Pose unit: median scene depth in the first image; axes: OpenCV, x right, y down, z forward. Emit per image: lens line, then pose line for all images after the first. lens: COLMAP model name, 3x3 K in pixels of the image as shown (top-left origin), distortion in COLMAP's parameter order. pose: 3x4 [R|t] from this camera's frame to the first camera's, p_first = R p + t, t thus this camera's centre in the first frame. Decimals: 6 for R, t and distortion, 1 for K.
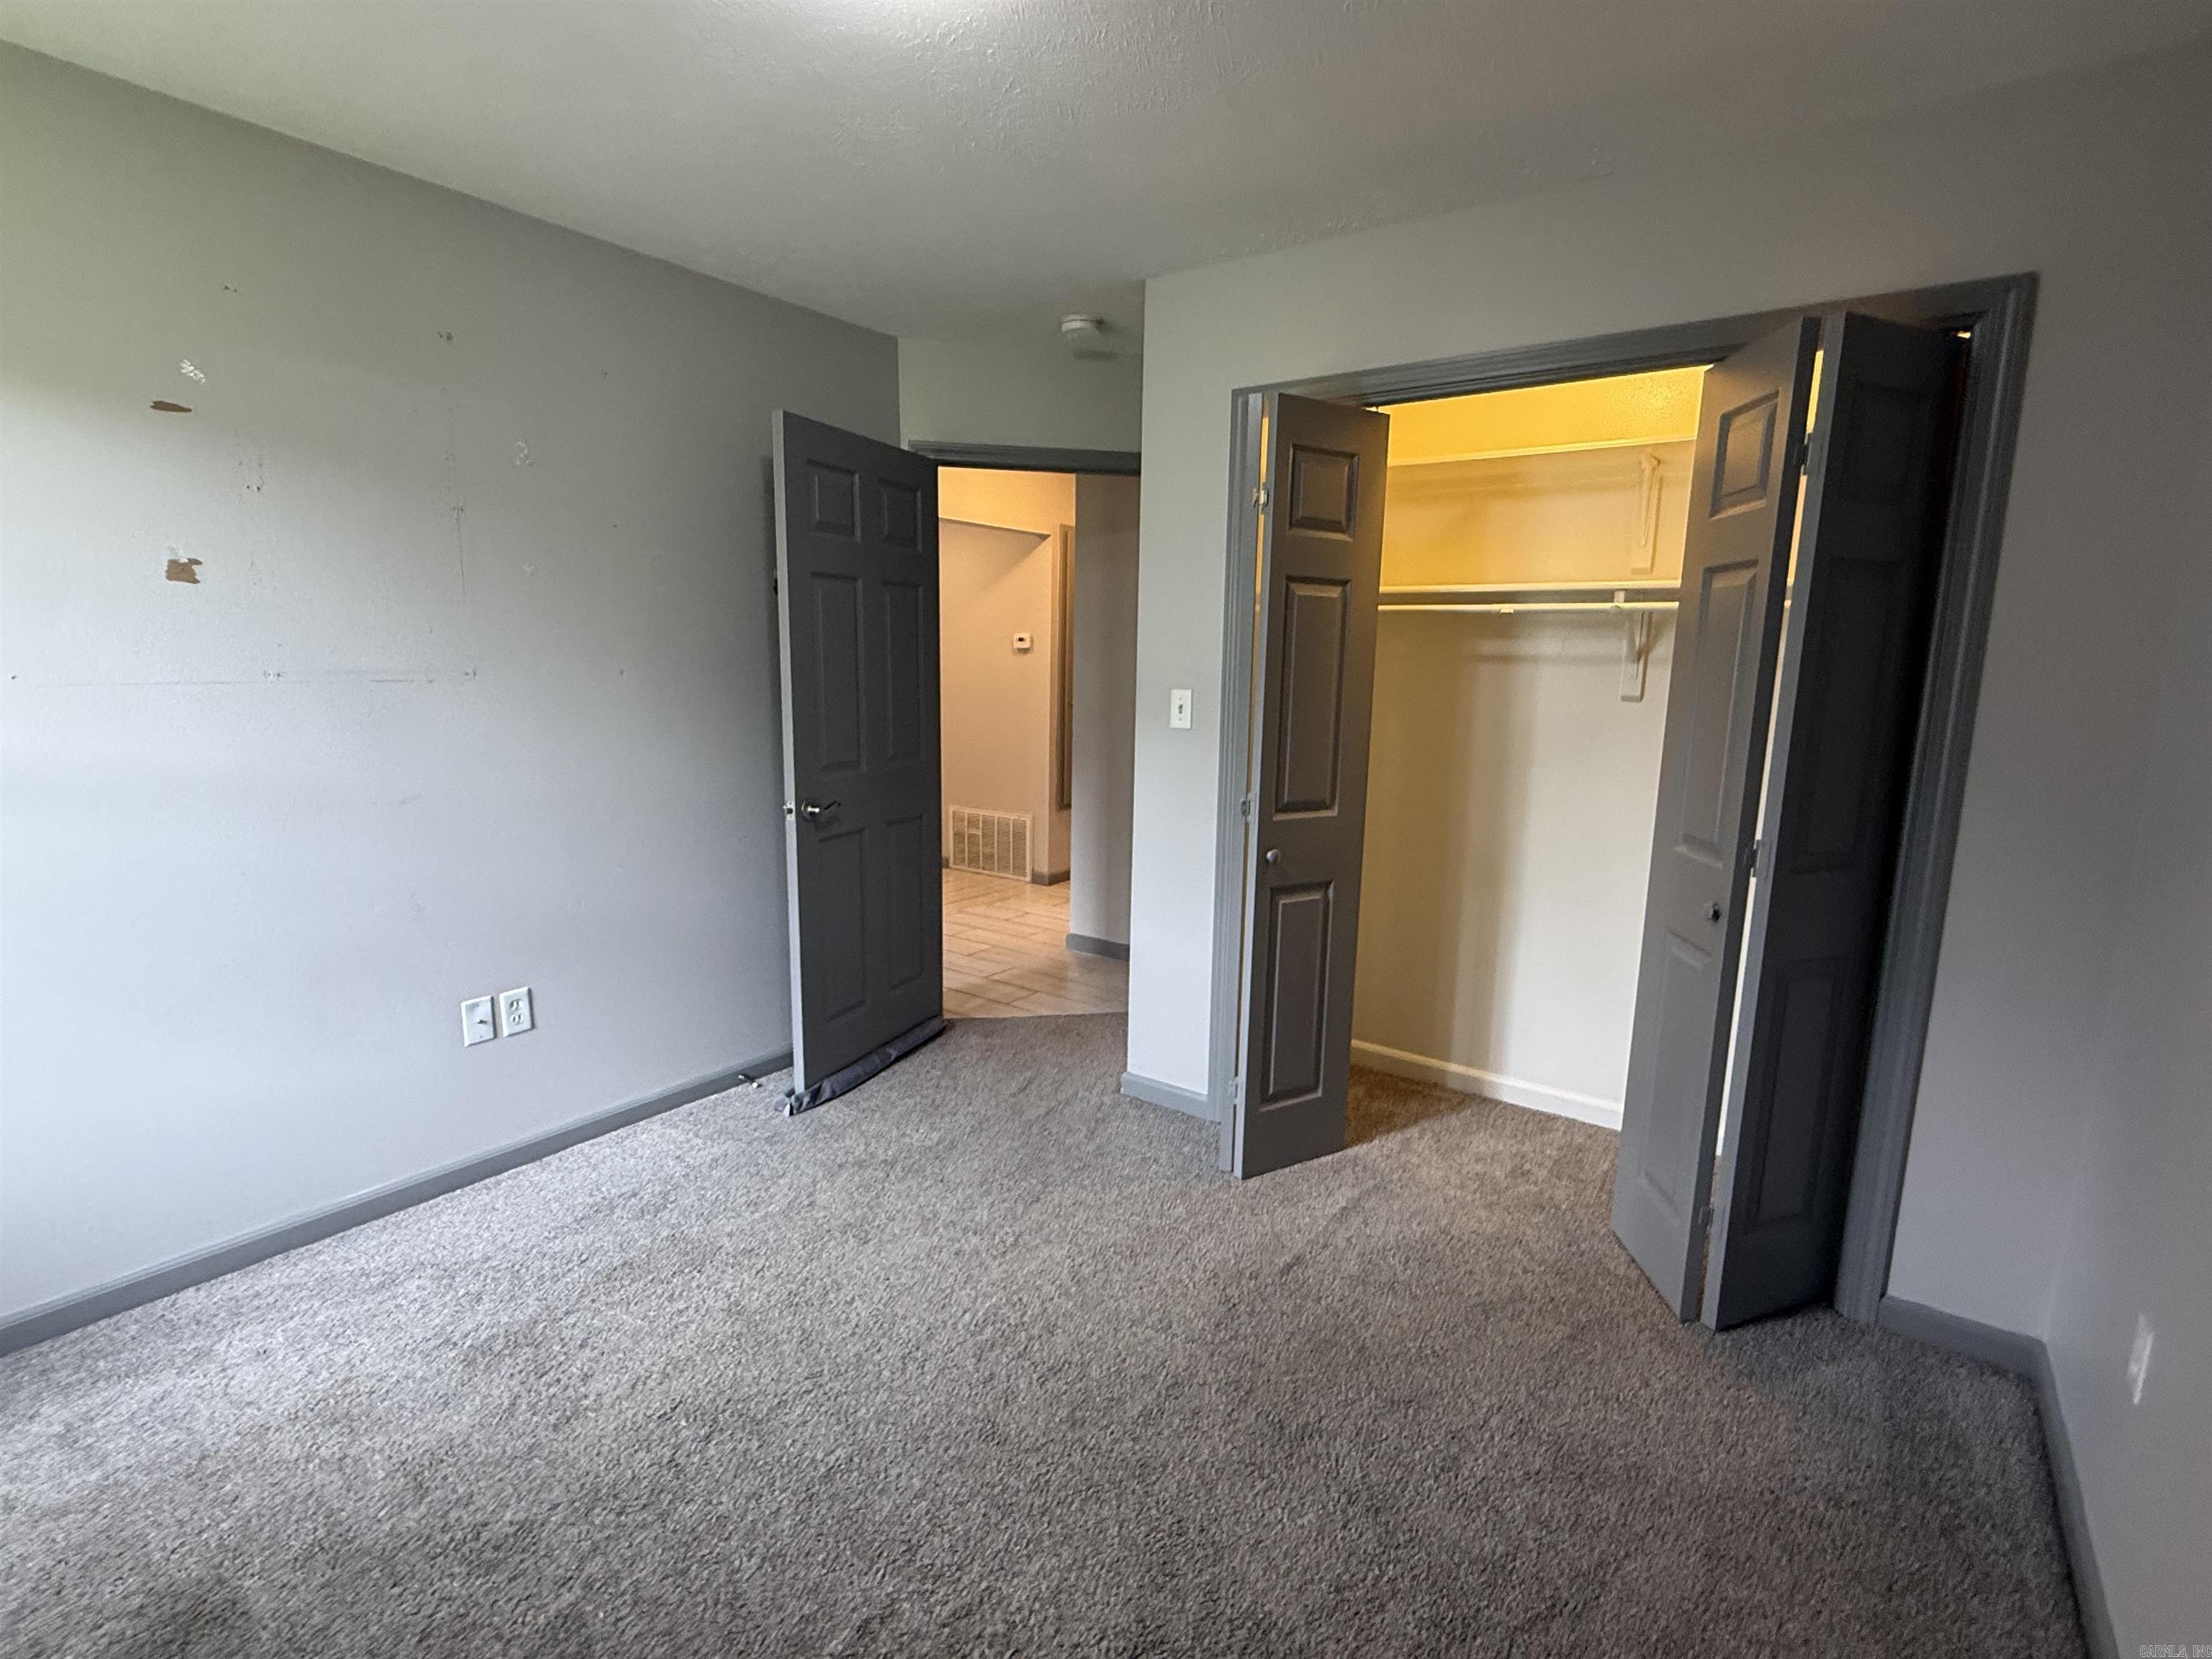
lens RADIAL K [[1055.5, 0, 1106.0], [0, 1055.5, 829.5], [0, 0, 1]] dist [-0.000400, -0.000038]
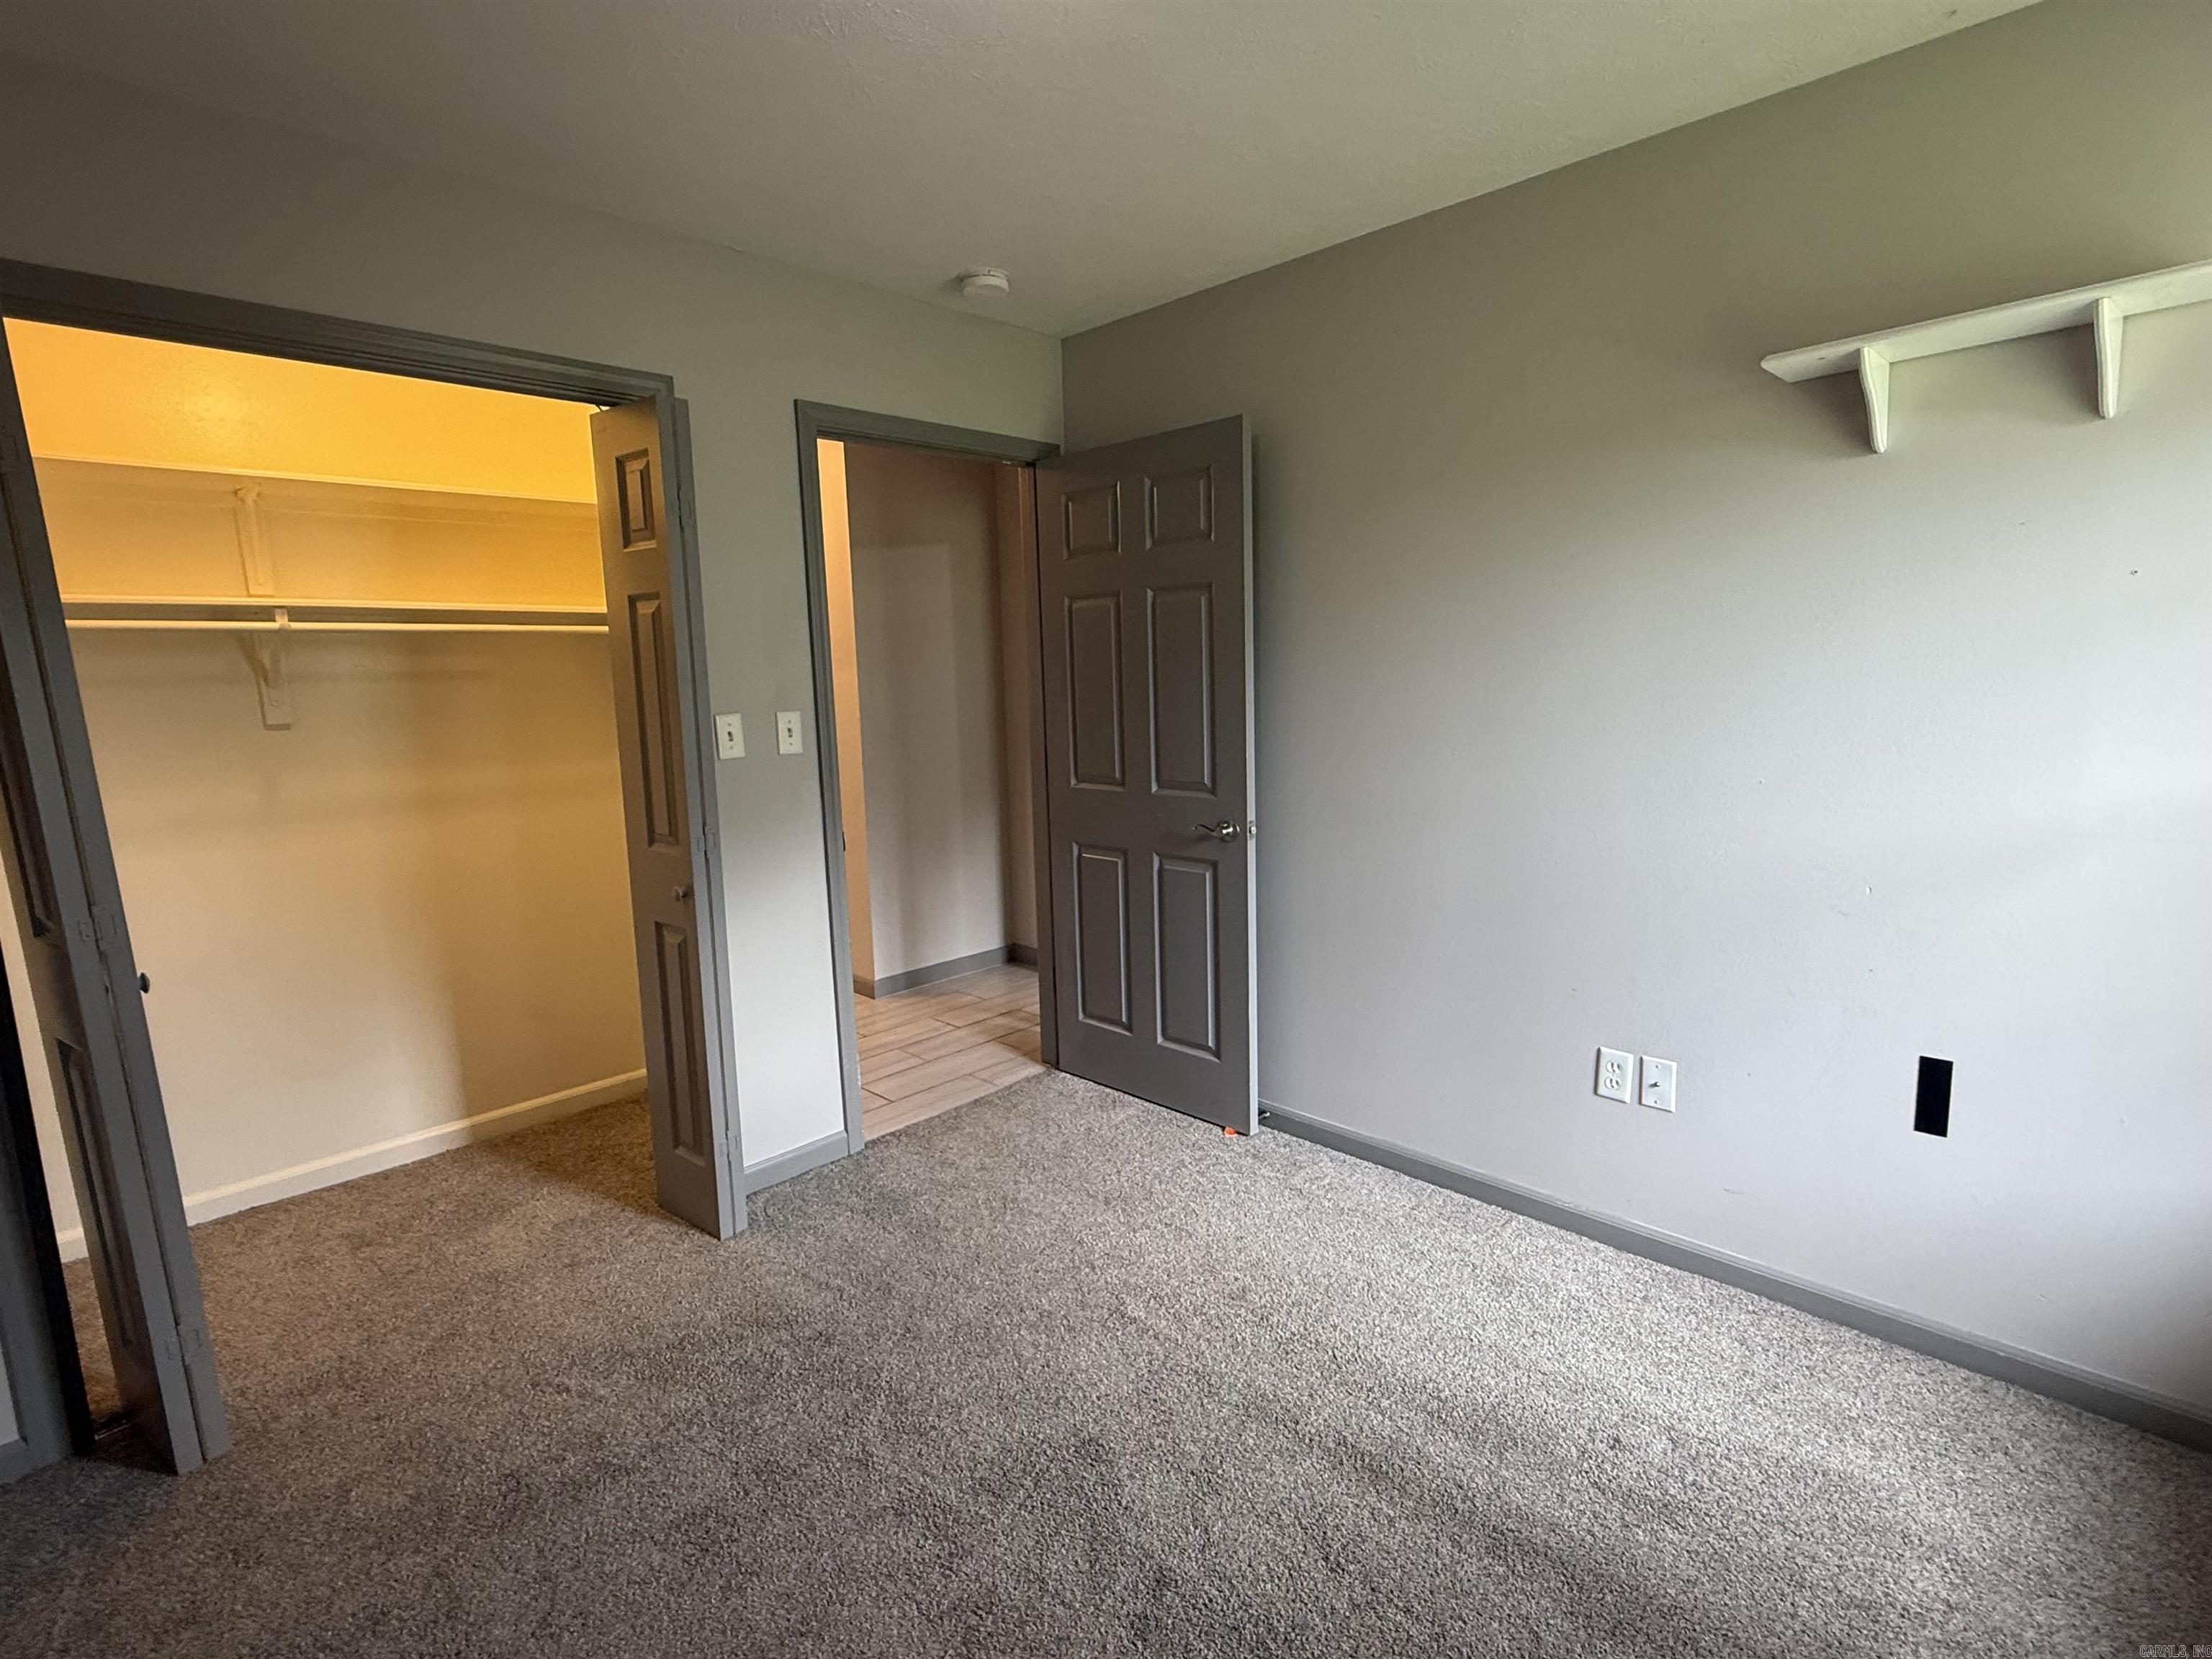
lens RADIAL K [[1055.5, 0, 1106.0], [0, 1055.5, 829.5], [0, 0, 1]] dist [-0.000400, -0.000038]
pose [[0.155588, -0.161358, 0.974554, -0.471188], [0.184810, 0.973904, 0.131745, -0.060178], [-0.970380, 0.159609, 0.181348, 0.339634]]
